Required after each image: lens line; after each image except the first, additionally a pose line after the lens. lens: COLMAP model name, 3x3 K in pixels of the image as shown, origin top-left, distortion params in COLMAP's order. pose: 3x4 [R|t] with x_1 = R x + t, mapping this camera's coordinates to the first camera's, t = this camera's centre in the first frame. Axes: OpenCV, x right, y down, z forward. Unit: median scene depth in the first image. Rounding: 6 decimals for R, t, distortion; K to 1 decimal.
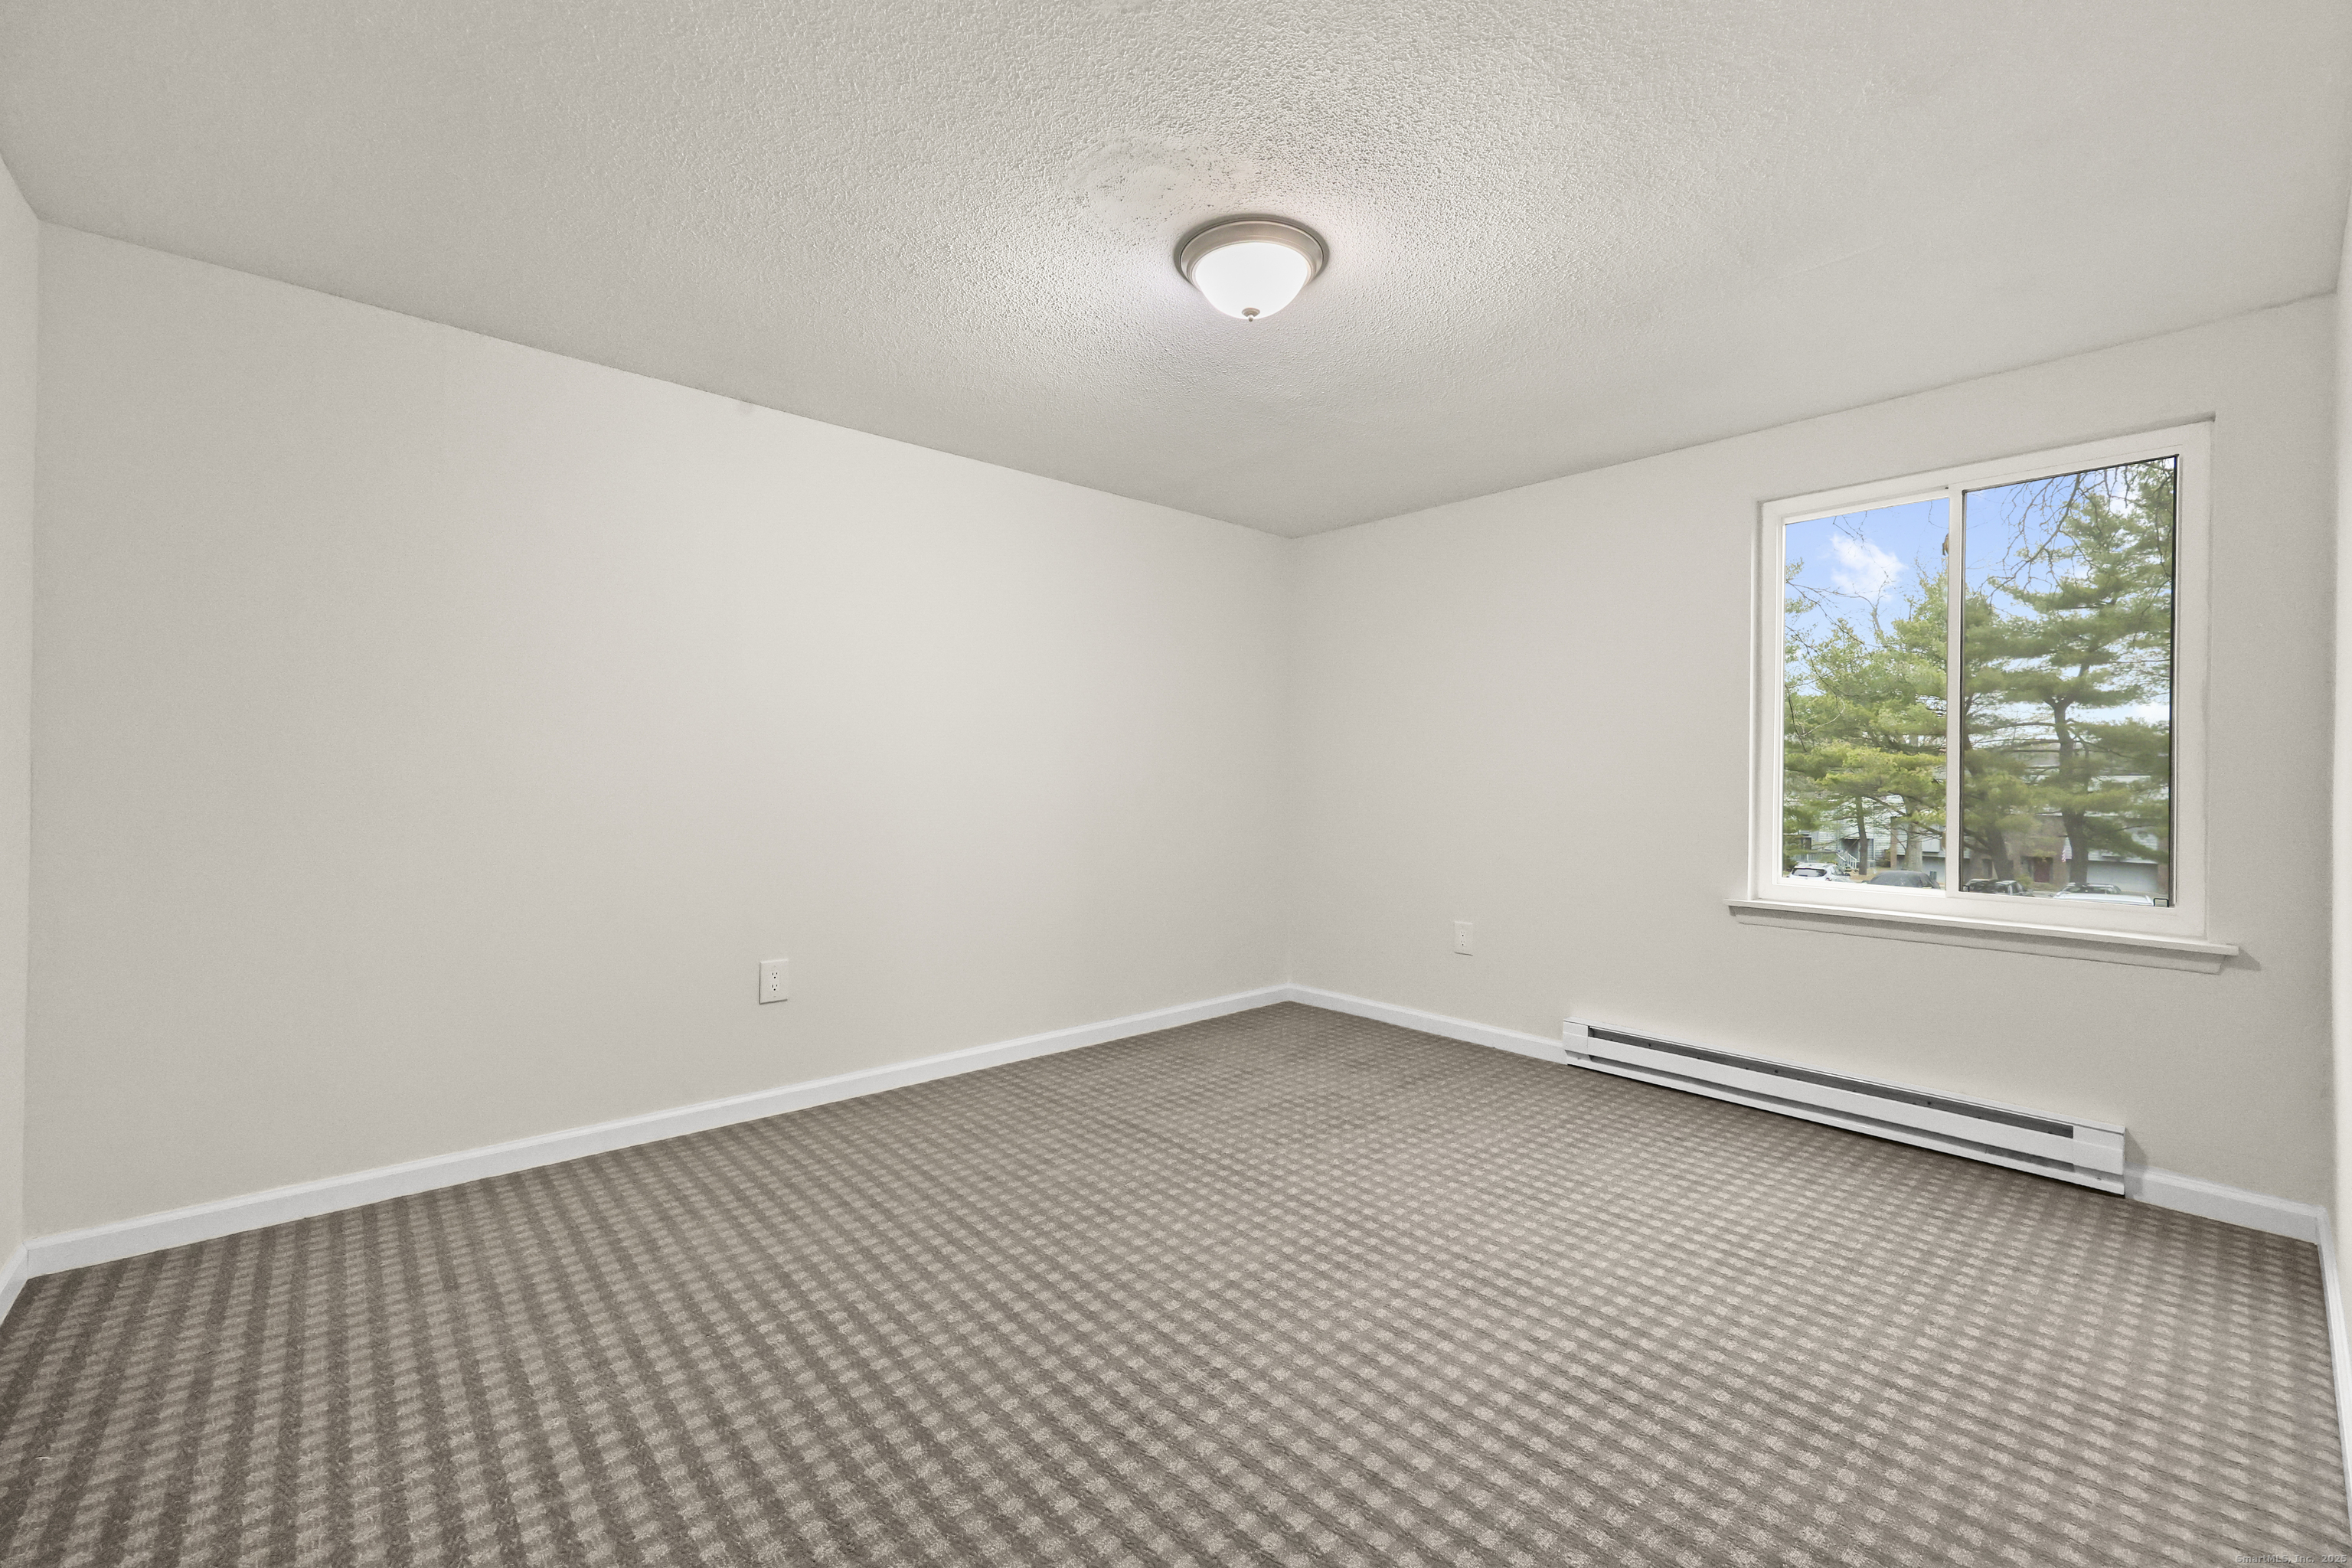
lens RADIAL K [[949.2, 0, 1176.0], [0, 949.2, 784.0], [0, 0, 1]] dist [-0.000409, -0.000009]
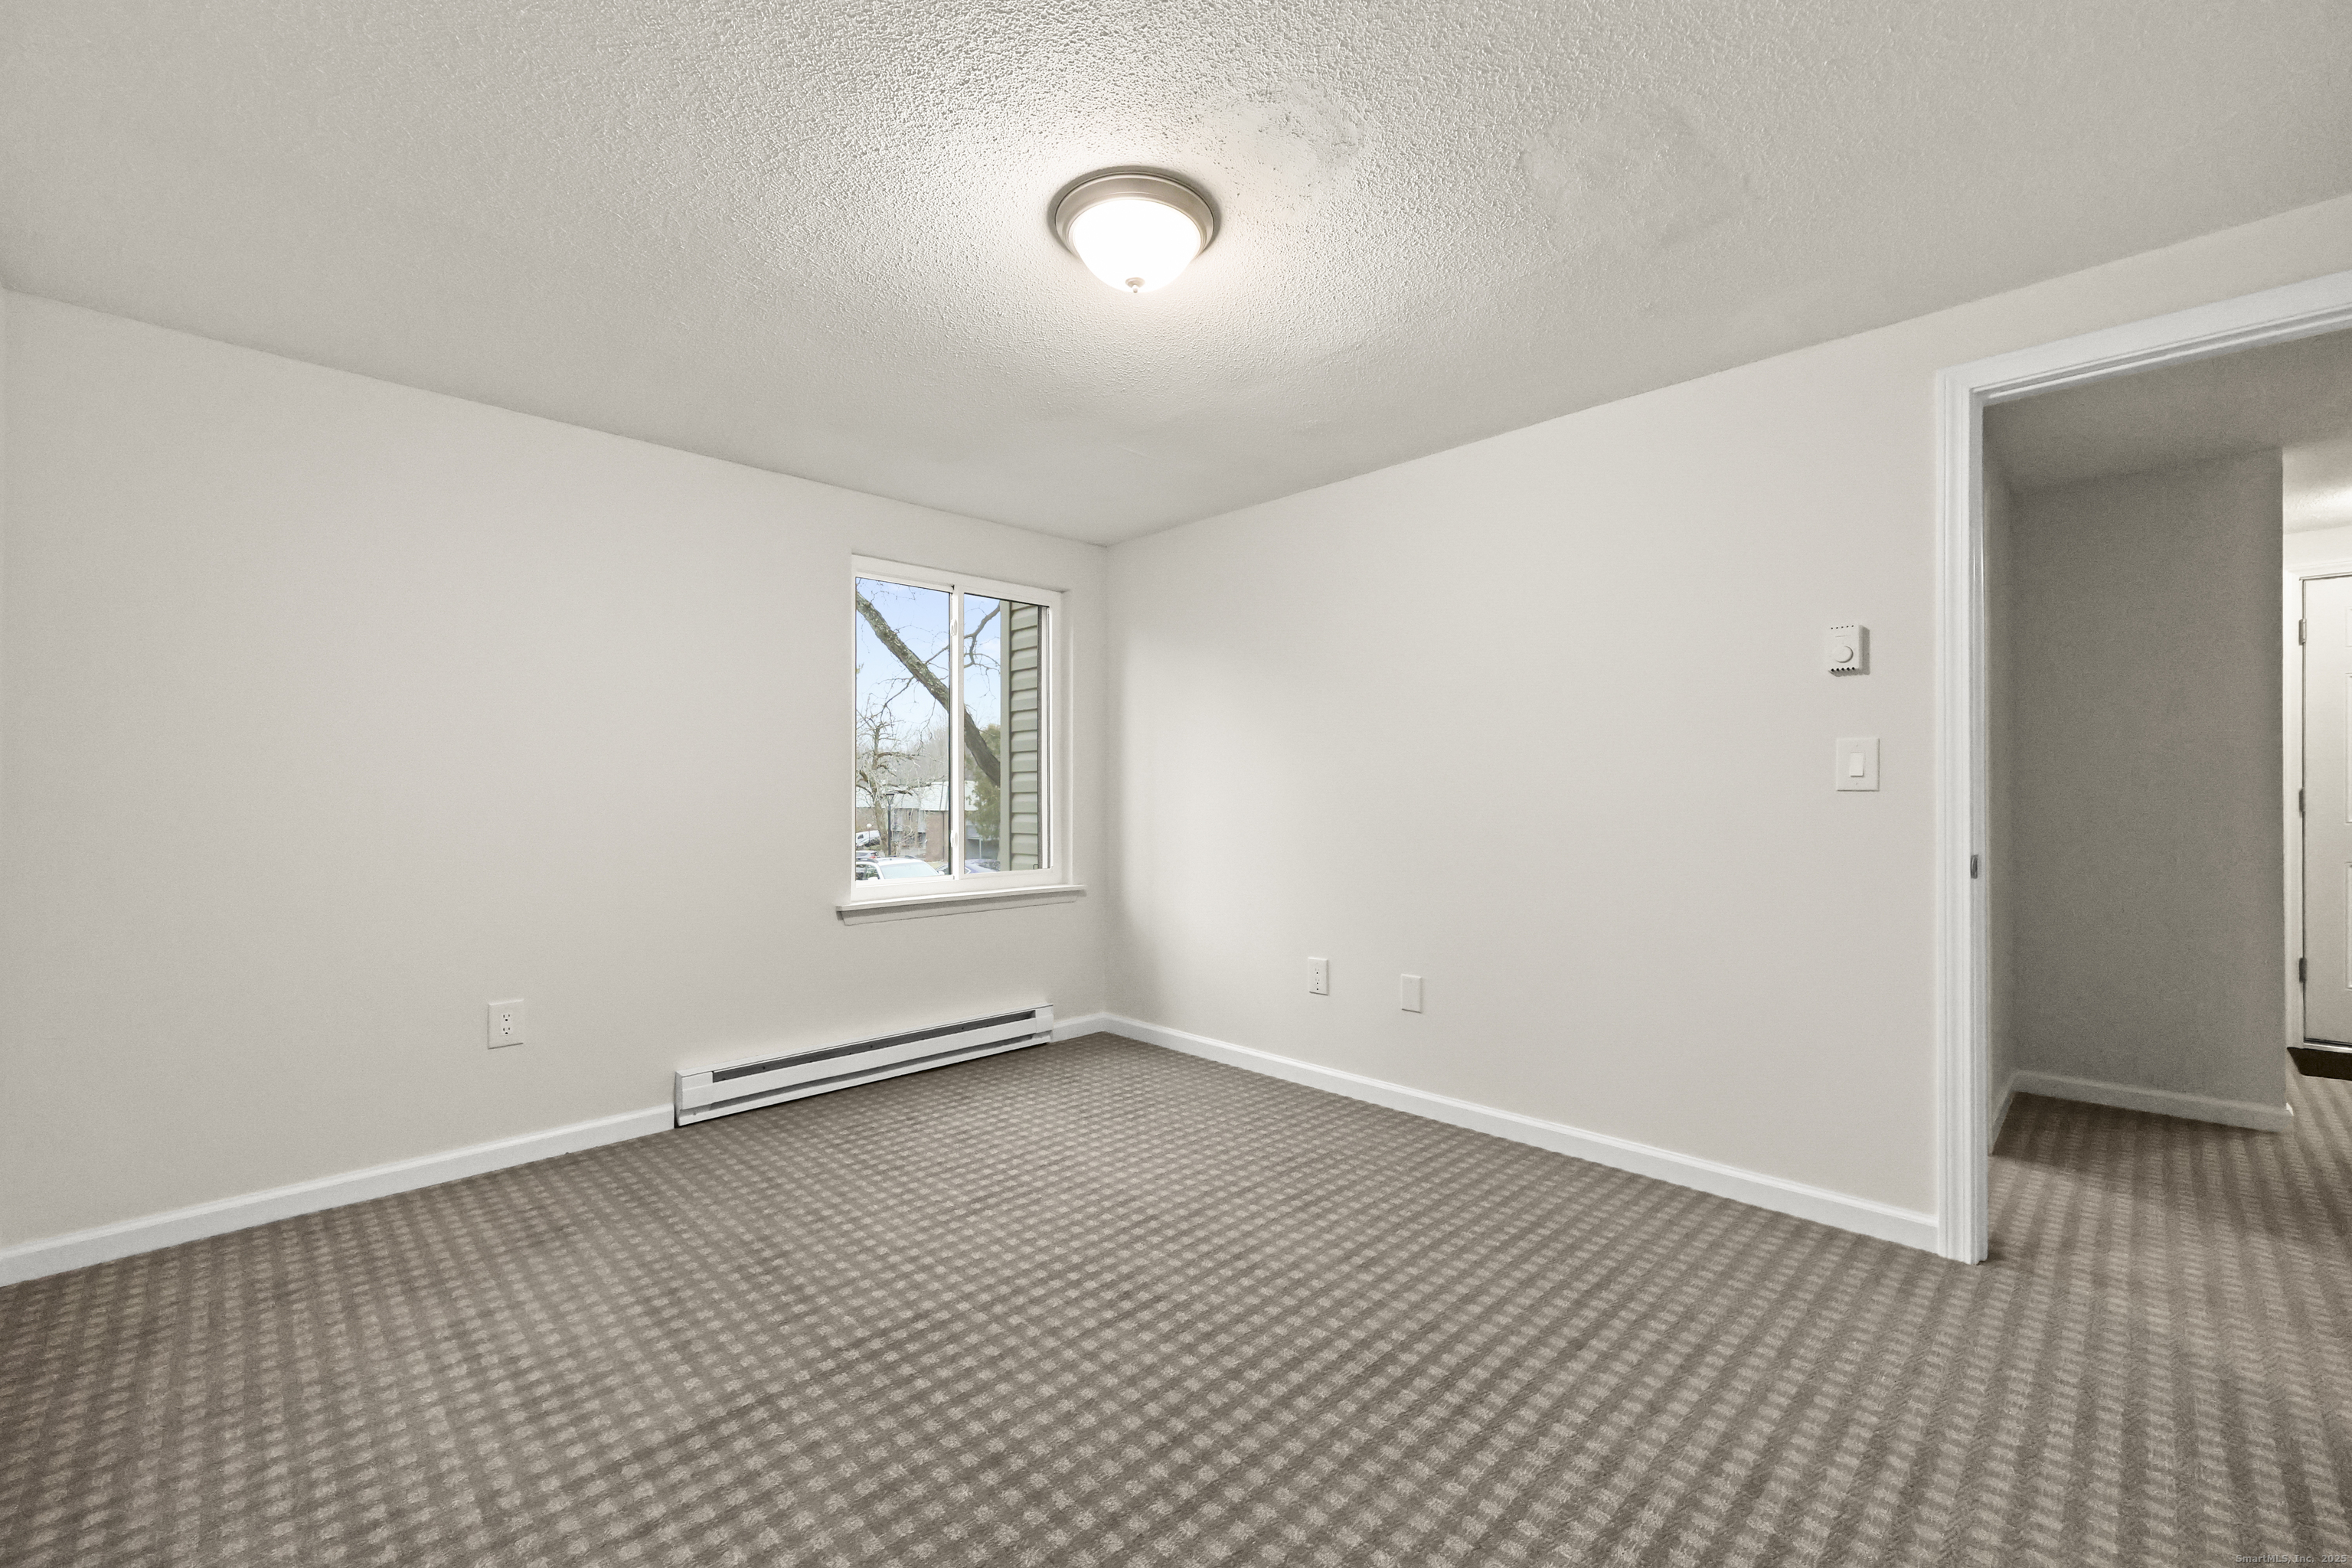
lens RADIAL K [[957.8, 0, 1177.5], [0, 957.8, 789.5], [0, 0, 1]] dist [0.000735, 0.000052]
pose [[-0.045971, -0.002663, 0.998939, -0.678004], [0.010525, 0.999940, 0.003150, -0.015949], [-0.998887, 0.010659, -0.045941, 0.814589]]
